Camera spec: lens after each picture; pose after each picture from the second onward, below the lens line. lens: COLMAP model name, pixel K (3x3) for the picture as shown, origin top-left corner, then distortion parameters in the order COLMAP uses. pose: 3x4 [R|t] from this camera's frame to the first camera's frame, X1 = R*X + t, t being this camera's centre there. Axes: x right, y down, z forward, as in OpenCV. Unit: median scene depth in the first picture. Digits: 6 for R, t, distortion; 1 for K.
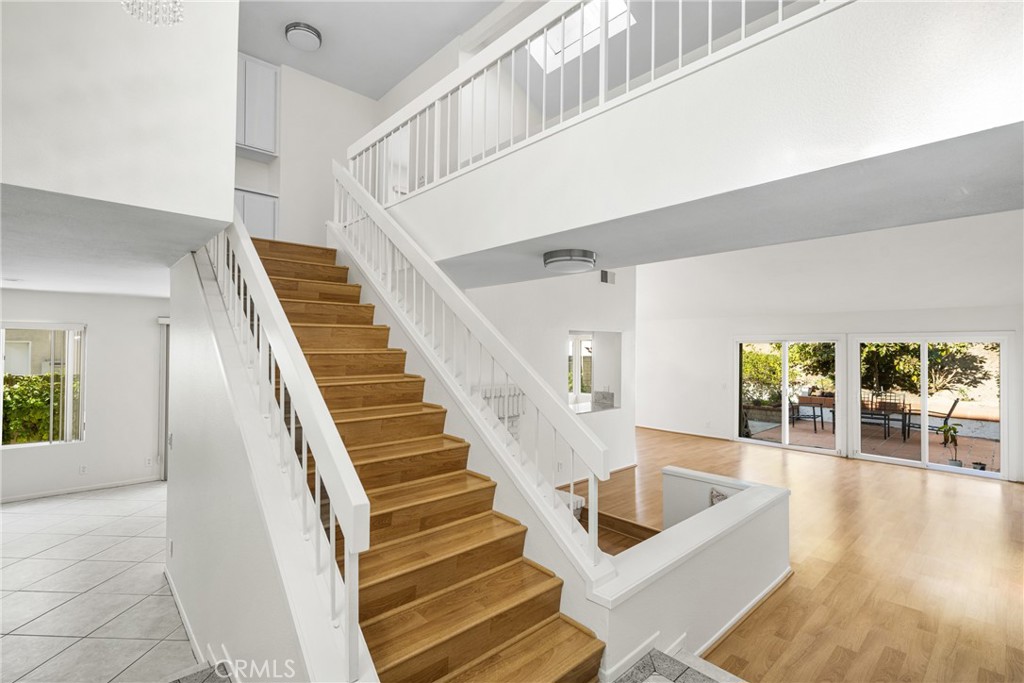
lens RADIAL K [[466.9, 0, 513.6], [0, 466.9, 343.1], [0, 0, 1]] dist [-0.000912, 0.000138]
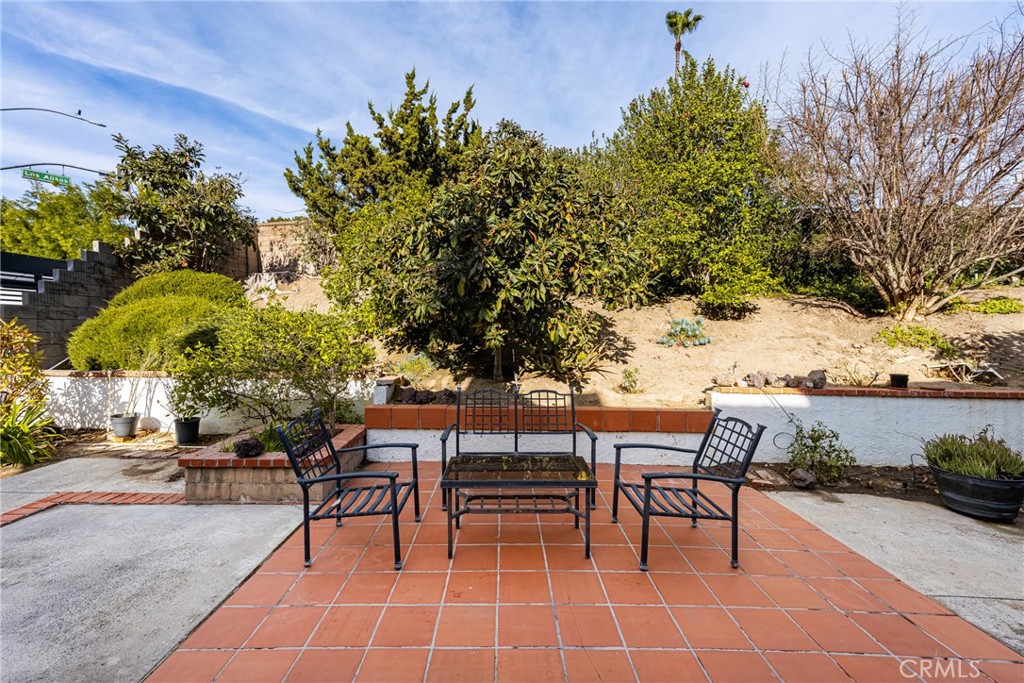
lens RADIAL K [[407.6, 0, 511.4], [0, 407.6, 330.5], [0, 0, 1]] dist [0.008081, 0.000004]
pose [[0.680927, -0.010268, 0.732279, 0.538308], [-0.007803, 0.999743, 0.021275, 0.044069], [-0.732310, -0.020201, 0.680672, 0.819558]]
